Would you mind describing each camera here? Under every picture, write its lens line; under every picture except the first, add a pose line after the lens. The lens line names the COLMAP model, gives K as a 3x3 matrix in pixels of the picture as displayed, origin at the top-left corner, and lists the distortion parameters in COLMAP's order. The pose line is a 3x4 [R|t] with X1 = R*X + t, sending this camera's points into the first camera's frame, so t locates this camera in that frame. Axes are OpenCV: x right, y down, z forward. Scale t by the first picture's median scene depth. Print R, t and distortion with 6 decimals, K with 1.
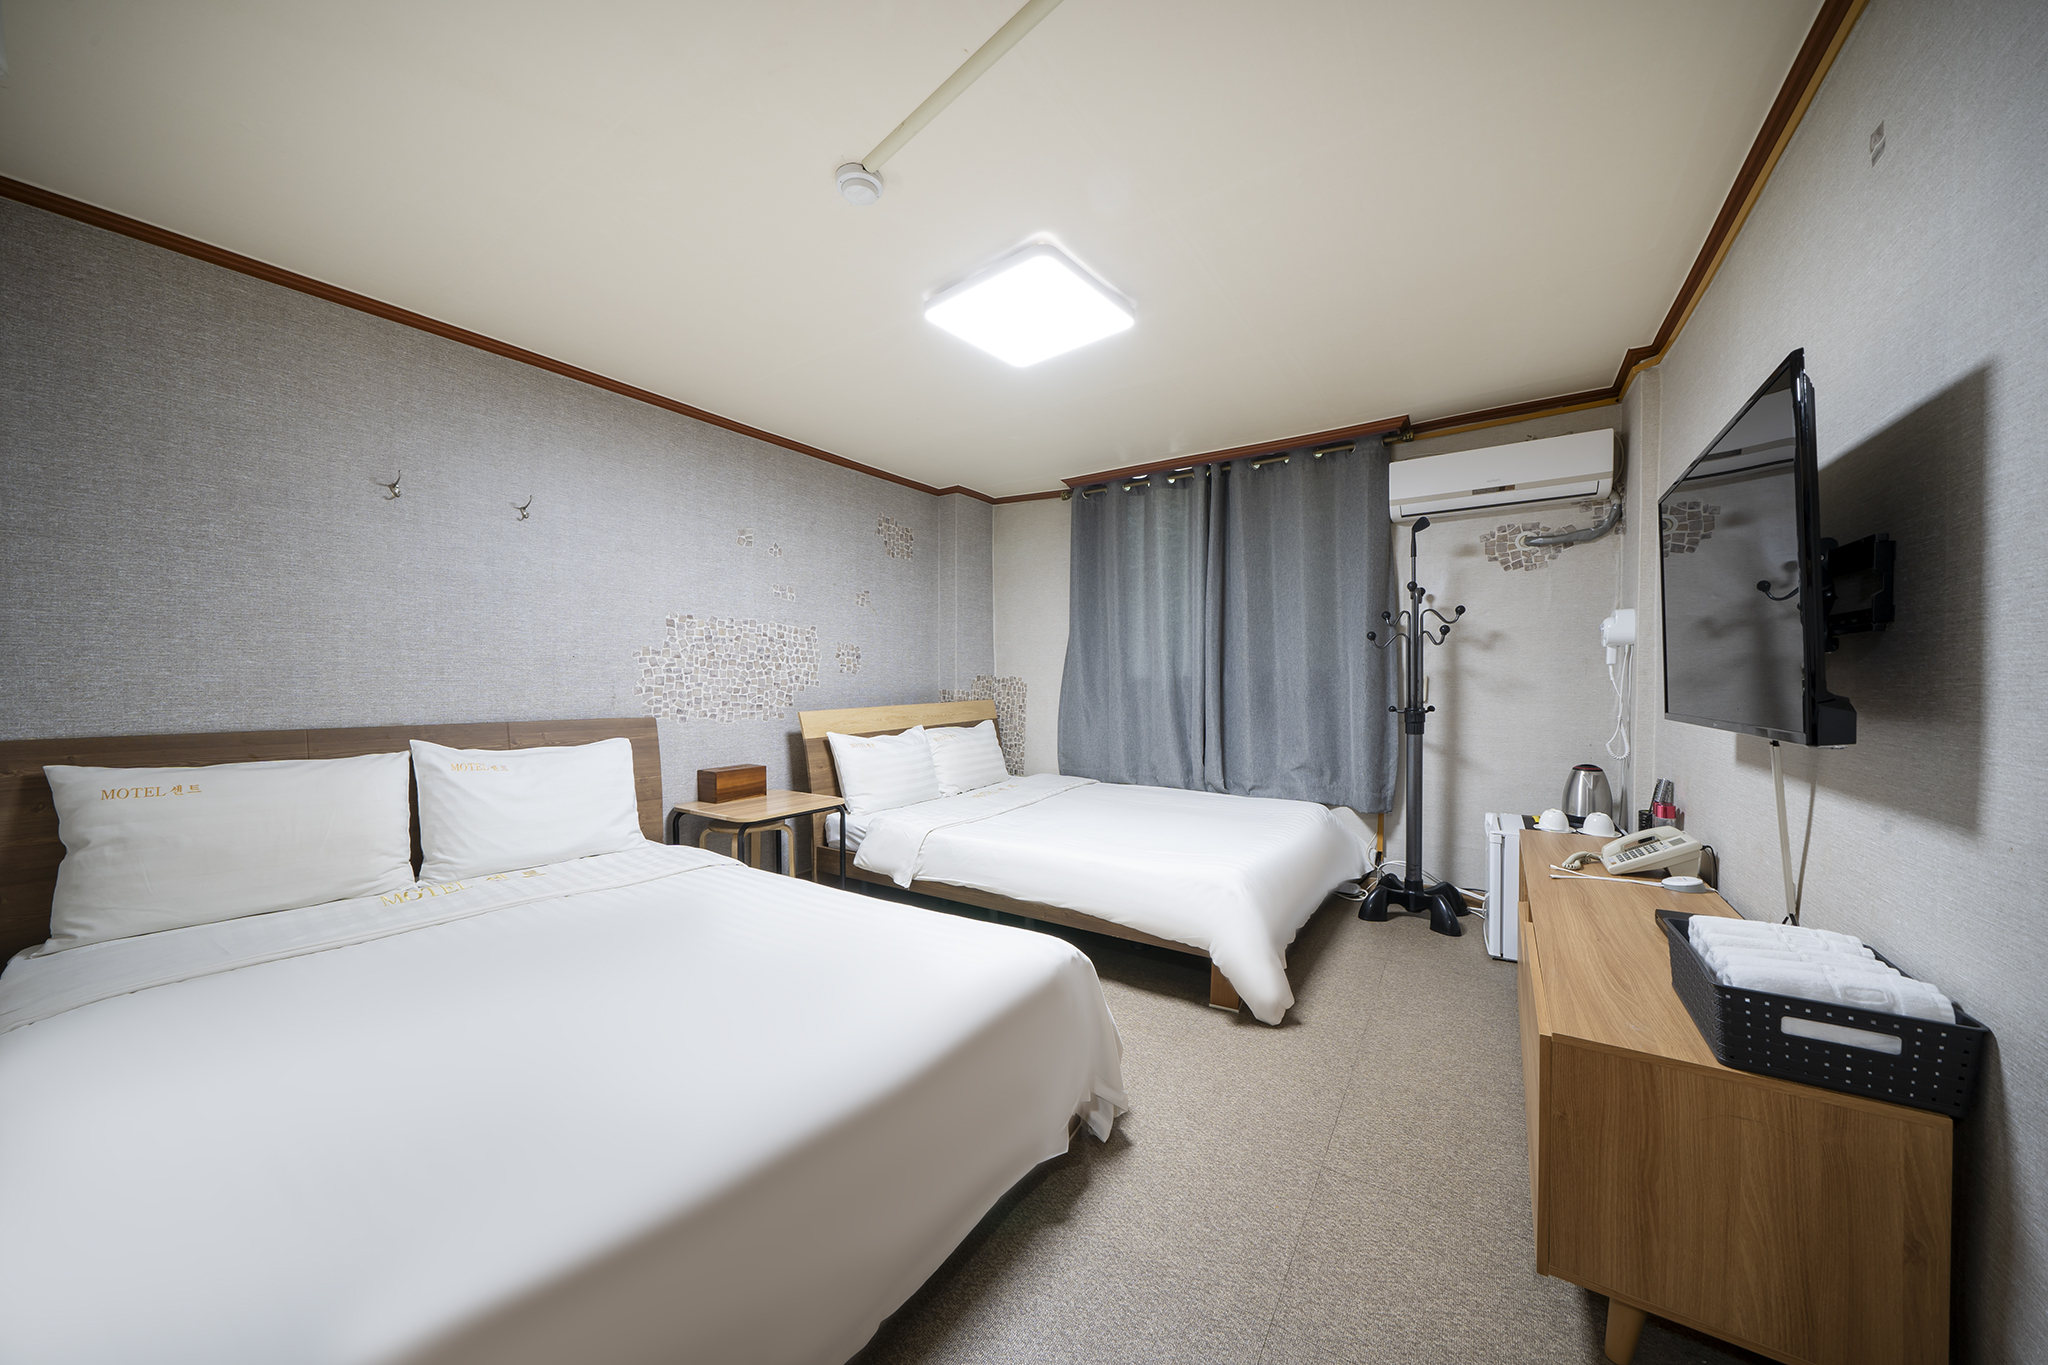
lens RADIAL K [[716.8, 0, 1020.1], [0, 716.8, 697.8], [0, 0, 1]] dist [-0.009192, 0.000103]
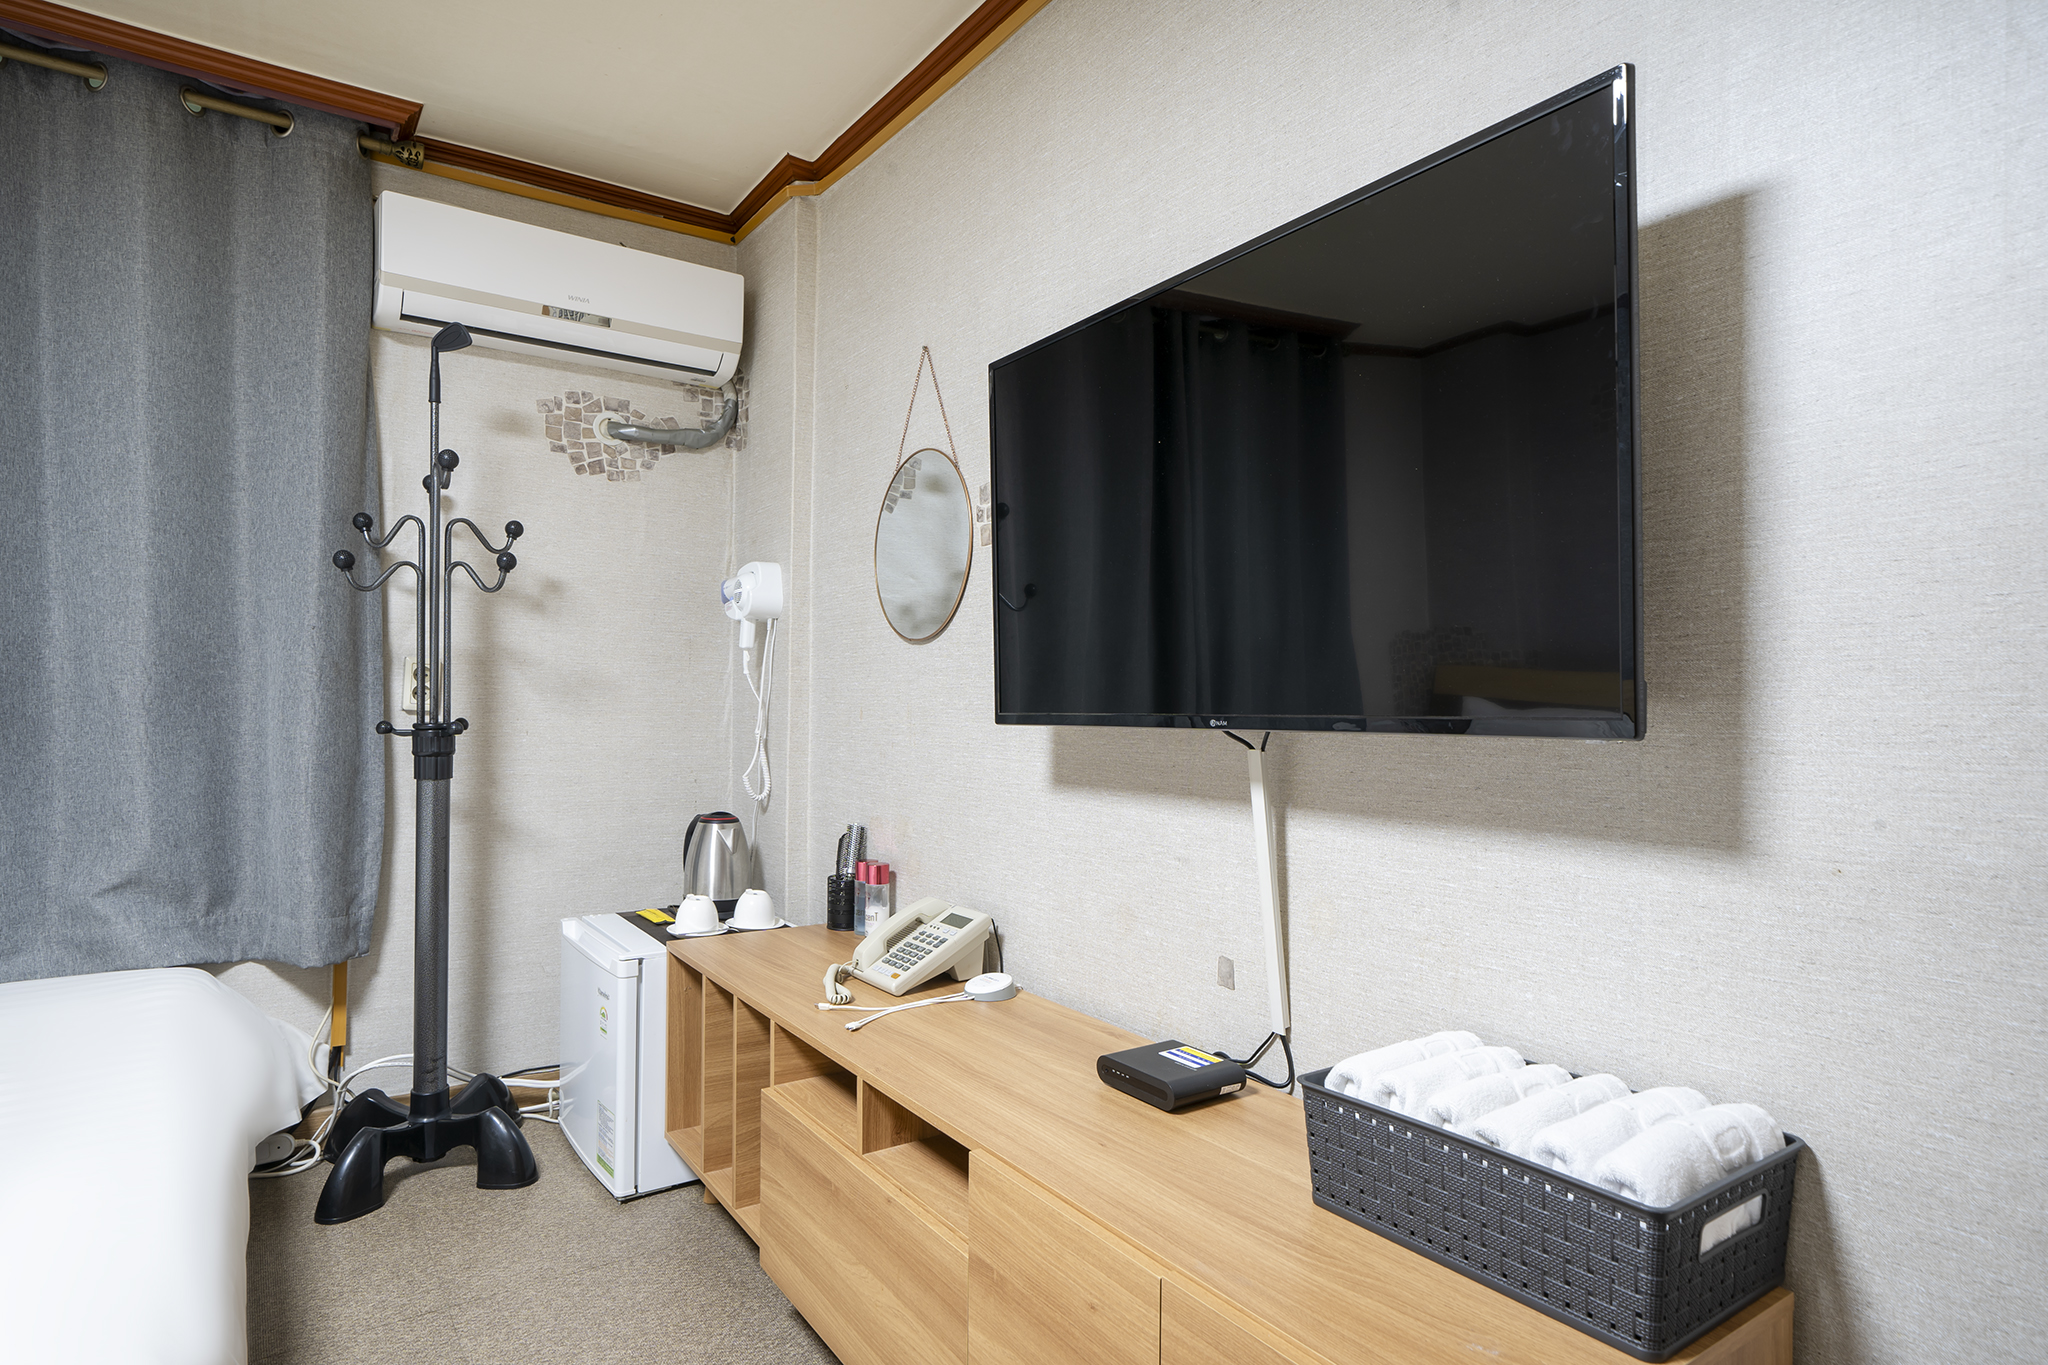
lens RADIAL K [[1103.3, 0, 1023.1], [0, 1103.3, 695.3], [0, 0, 1]] dist [0.002819, -0.001808]
pose [[0.378325, 0.014614, 0.925557, 0.025178], [0.011011, 0.999734, -0.020286, 0.016142], [-0.925607, 0.017866, 0.378063, 0.404562]]
